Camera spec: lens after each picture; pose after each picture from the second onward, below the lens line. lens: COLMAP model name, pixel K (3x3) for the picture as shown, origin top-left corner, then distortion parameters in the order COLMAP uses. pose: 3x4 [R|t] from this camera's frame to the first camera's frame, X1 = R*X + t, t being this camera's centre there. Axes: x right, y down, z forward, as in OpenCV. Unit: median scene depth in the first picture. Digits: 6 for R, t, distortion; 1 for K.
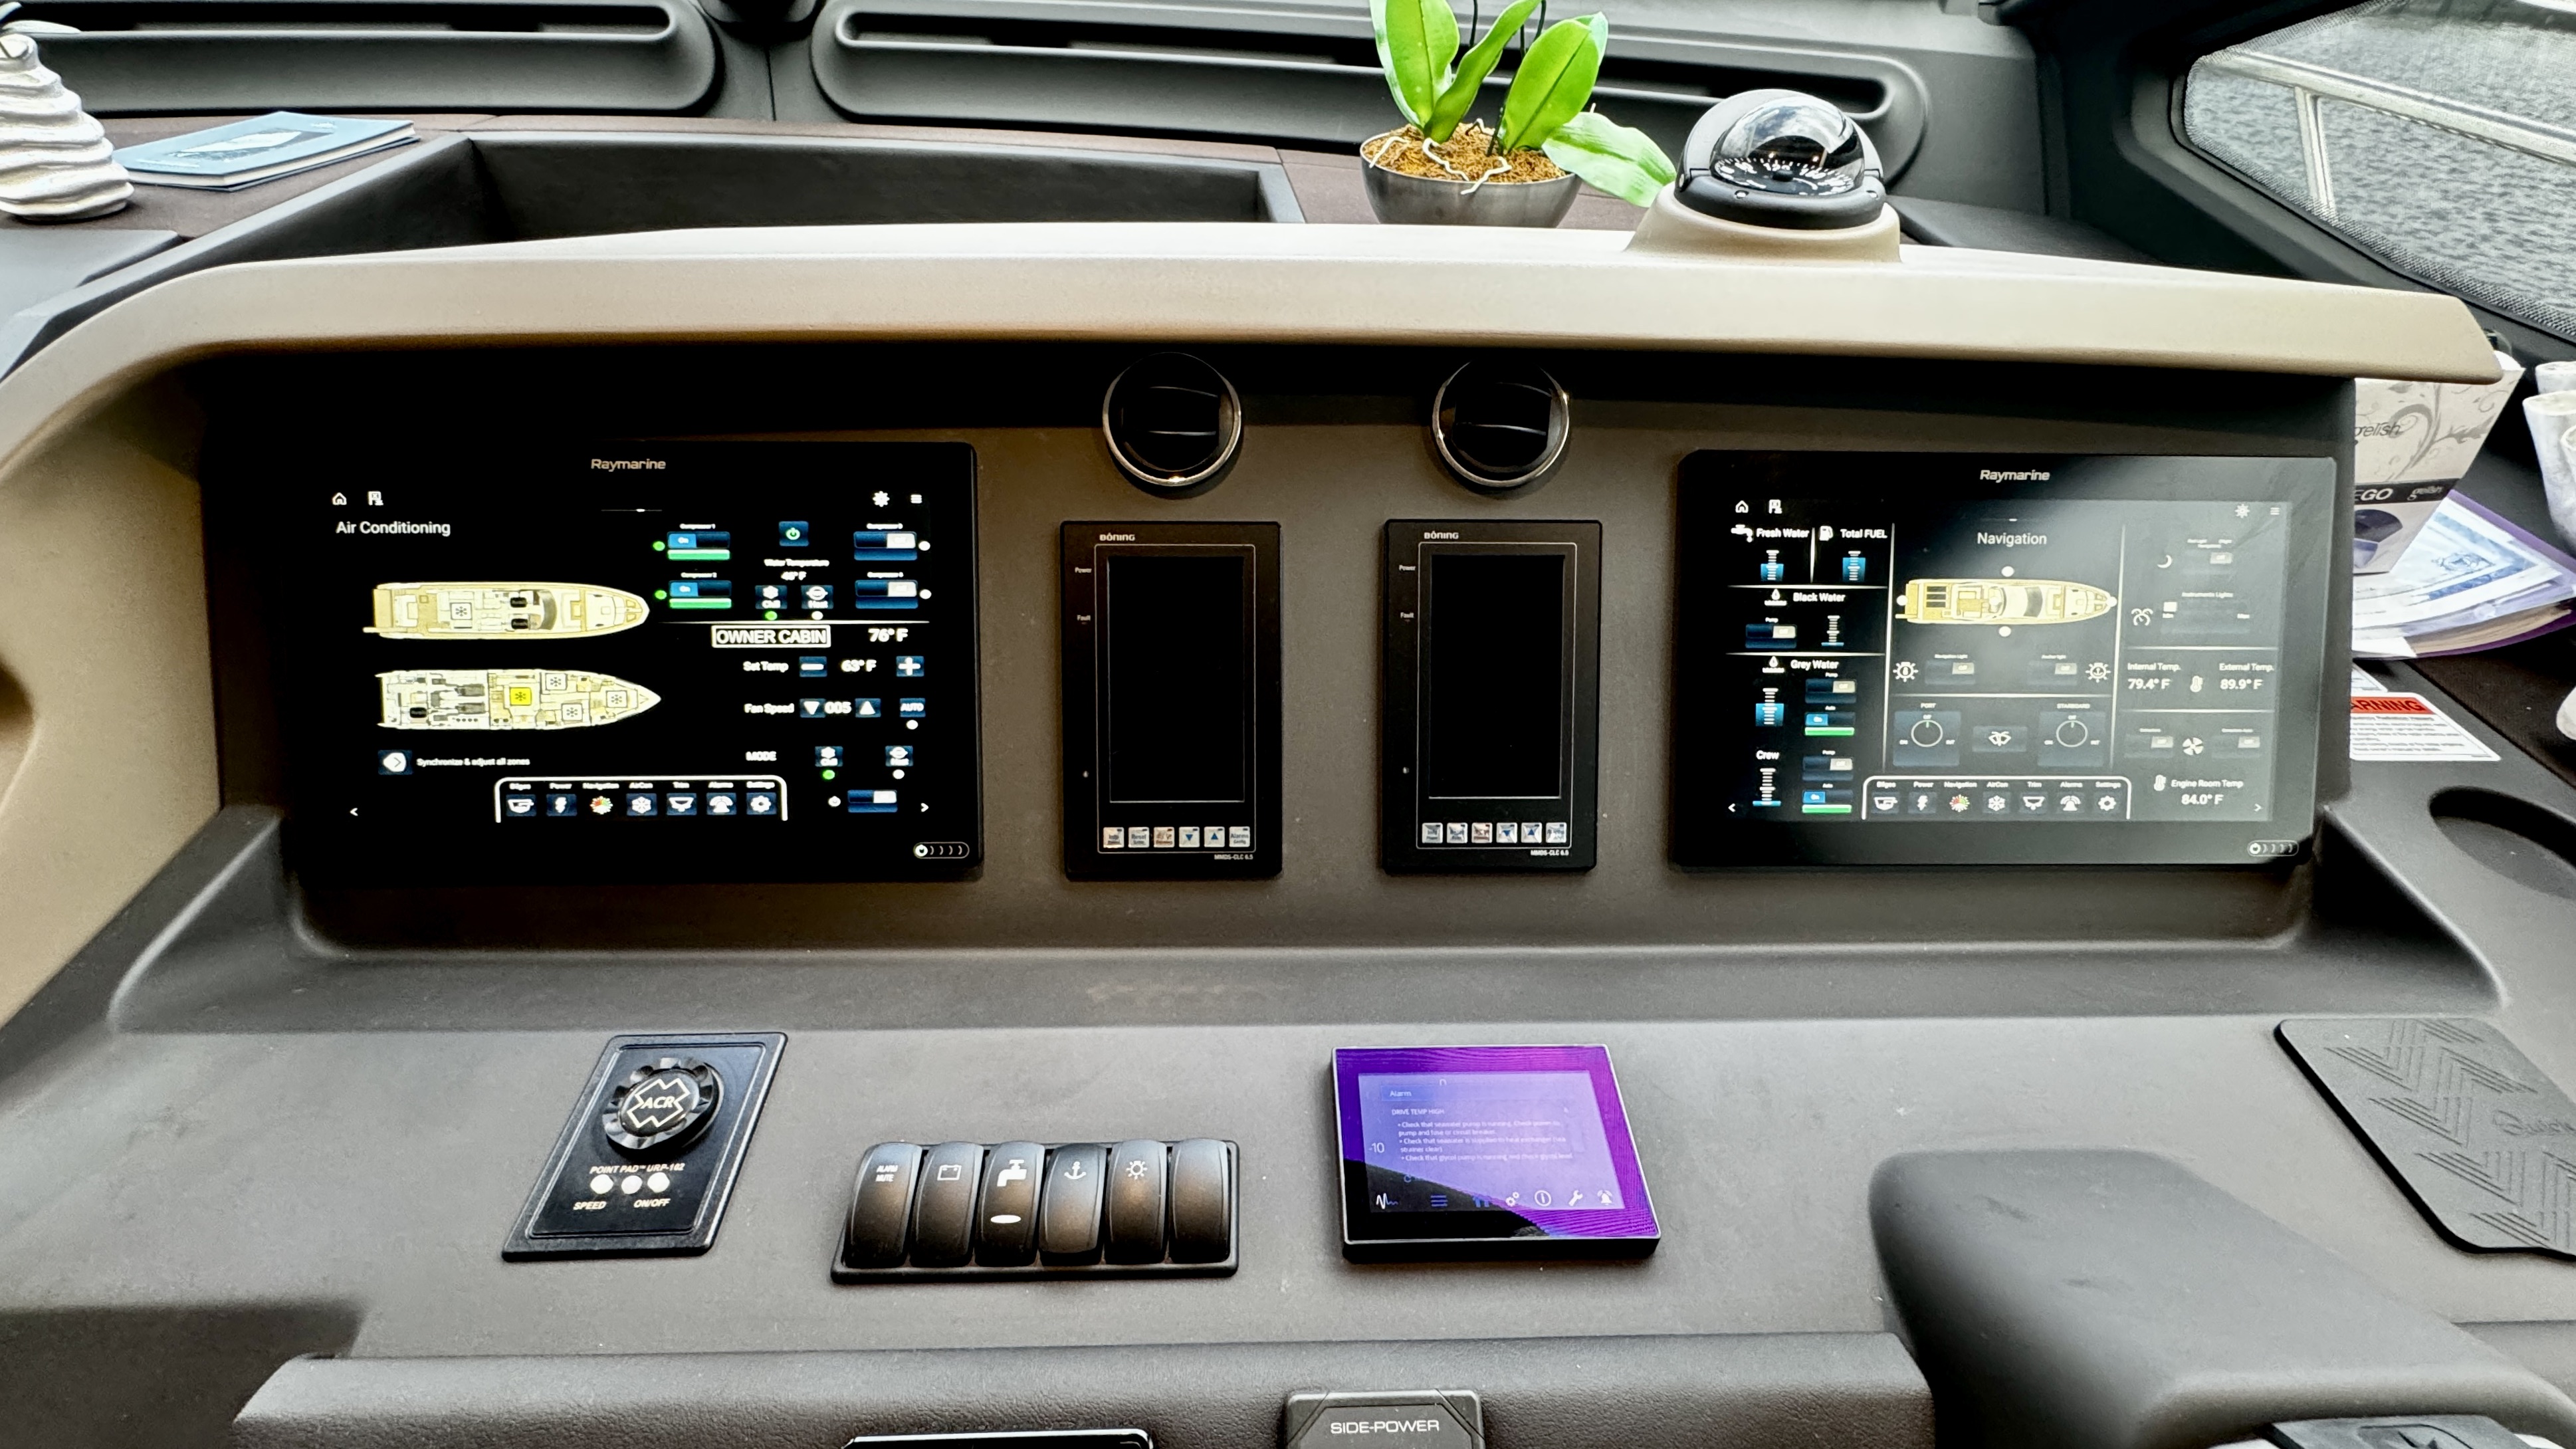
lens RADIAL K [[1033.3, 0, 1284.3], [0, 1033.3, 778.4], [0, 0, 1]] dist [-0.004661, 0.001212]
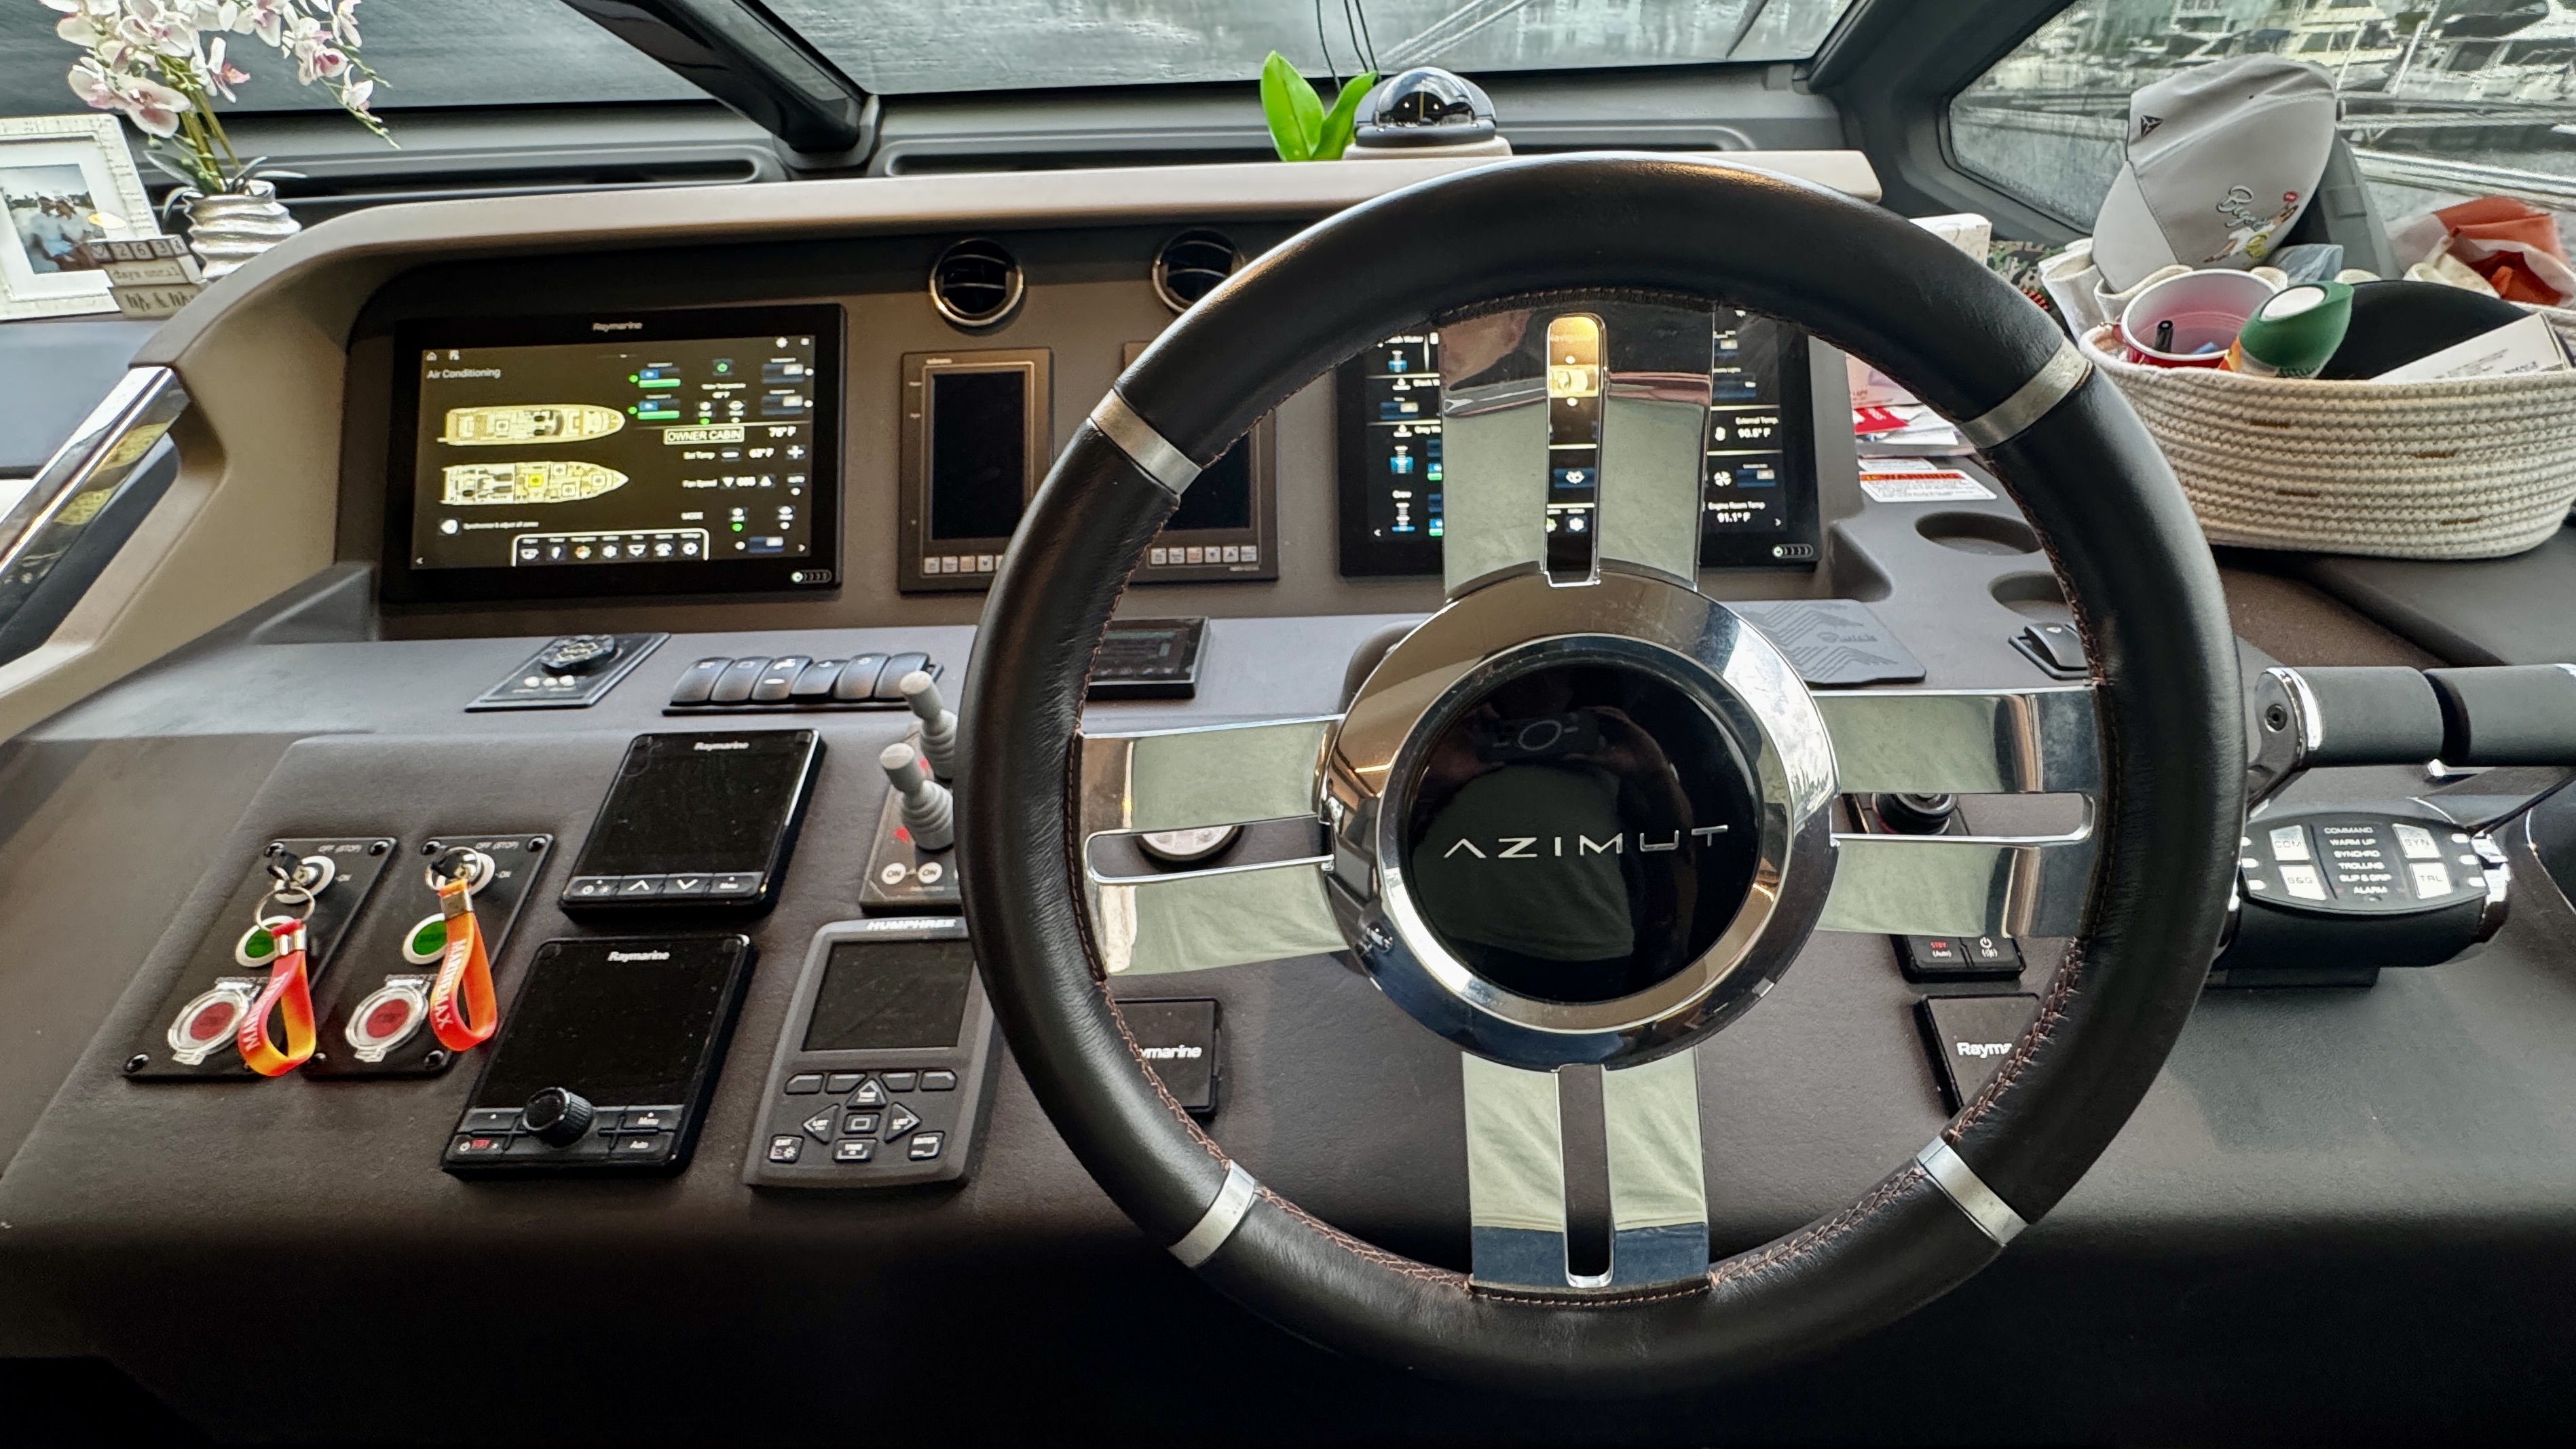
lens RADIAL K [[1033.2, 0, 1300.6], [0, 1033.2, 749.2], [0, 0, 1]] dist [-0.004661, 0.001212]
pose [[0.998111, -0.024056, -0.056529, 0.411627], [0.015798, 0.989708, -0.142228, 0.516750], [0.059369, 0.141066, 0.988218, -0.323969]]
